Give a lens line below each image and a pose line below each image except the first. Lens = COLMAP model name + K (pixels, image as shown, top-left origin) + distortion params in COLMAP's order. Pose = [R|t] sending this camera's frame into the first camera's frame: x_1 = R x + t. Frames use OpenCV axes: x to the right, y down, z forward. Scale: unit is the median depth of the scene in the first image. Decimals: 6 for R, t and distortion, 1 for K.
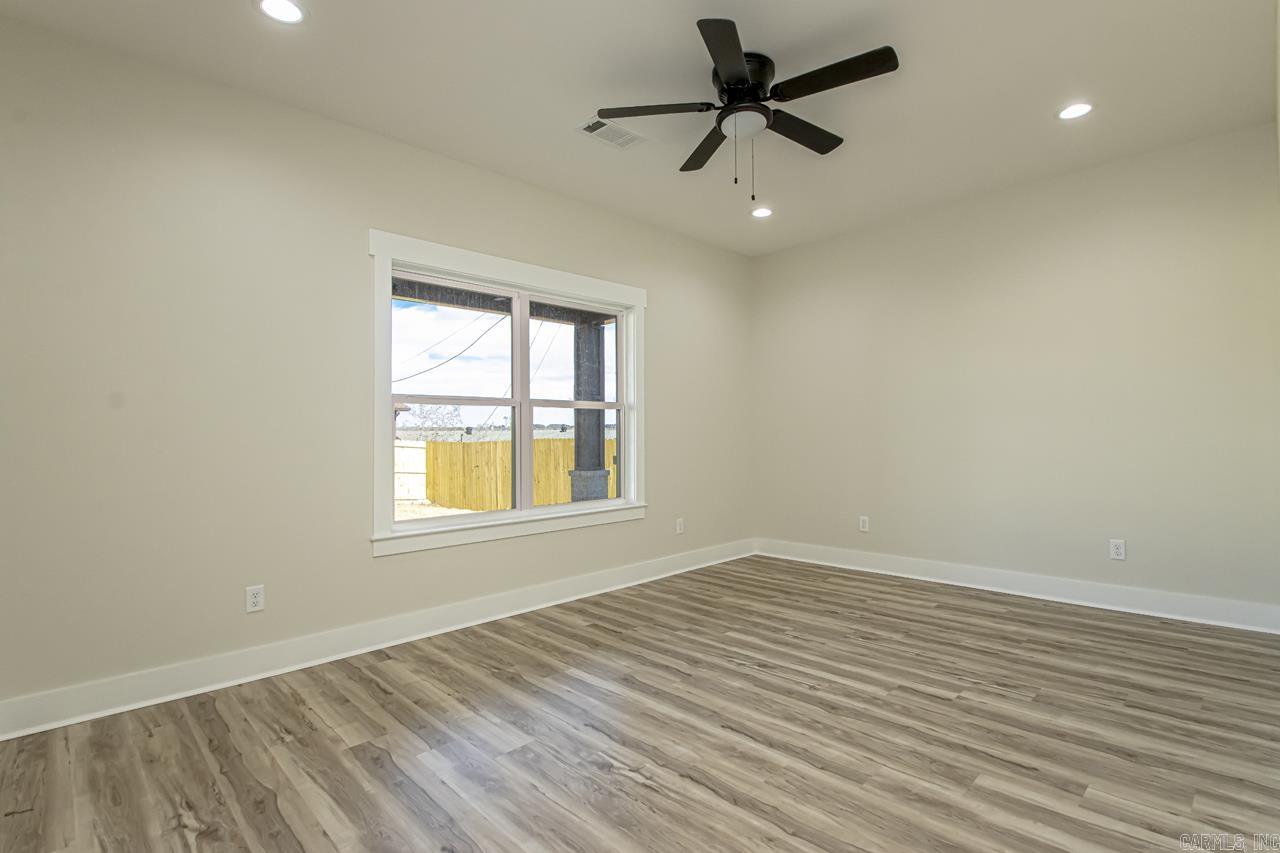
lens RADIAL K [[600.8, 0, 638.7], [0, 600.8, 430.9], [0, 0, 1]] dist [0.017734, -0.011981]
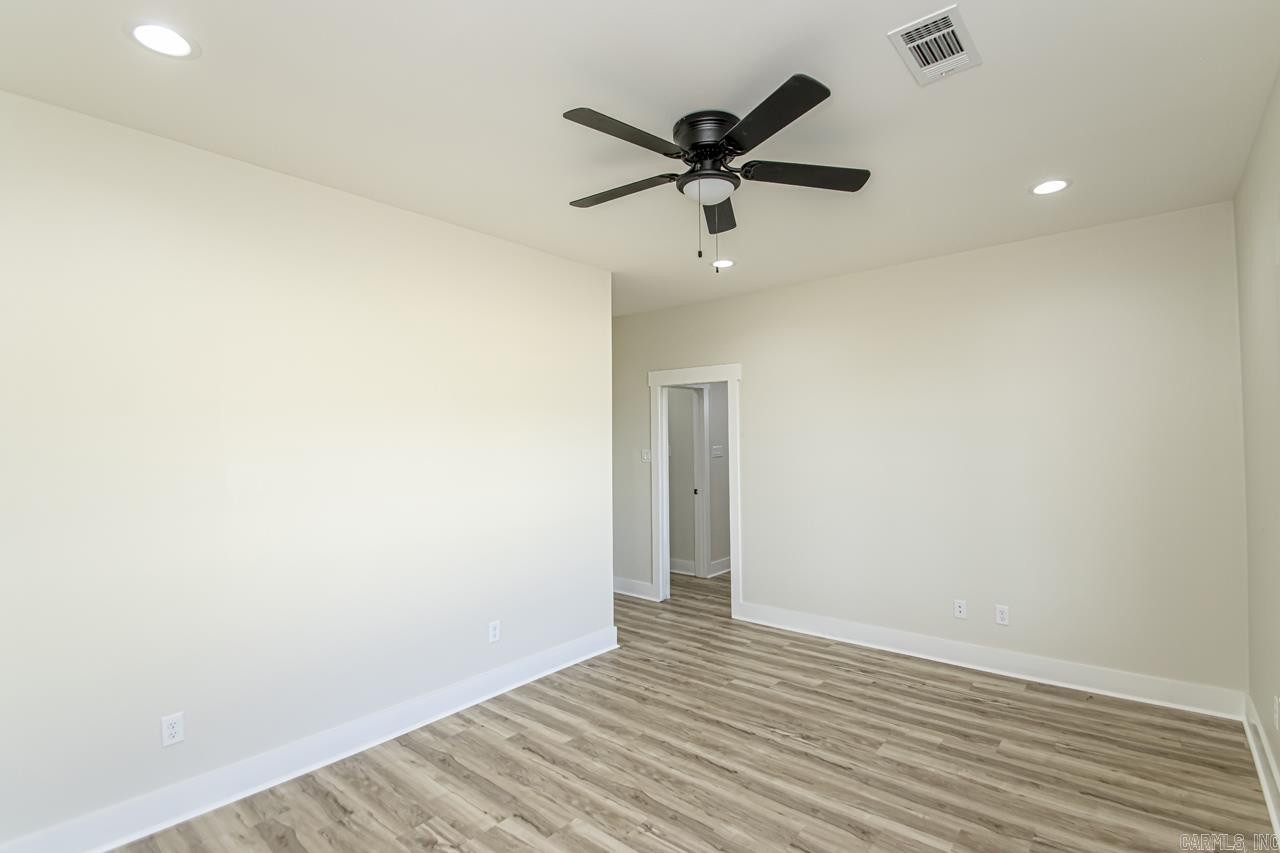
lens RADIAL K [[600.8, 0, 641.2], [0, 600.8, 428.8], [0, 0, 1]] dist [0.017734, -0.011981]
pose [[-0.994222, 0.023443, -0.104750, 0.454909], [0.025805, 0.999441, -0.021246, -0.173827], [0.104194, -0.023826, -0.994272, 2.285388]]
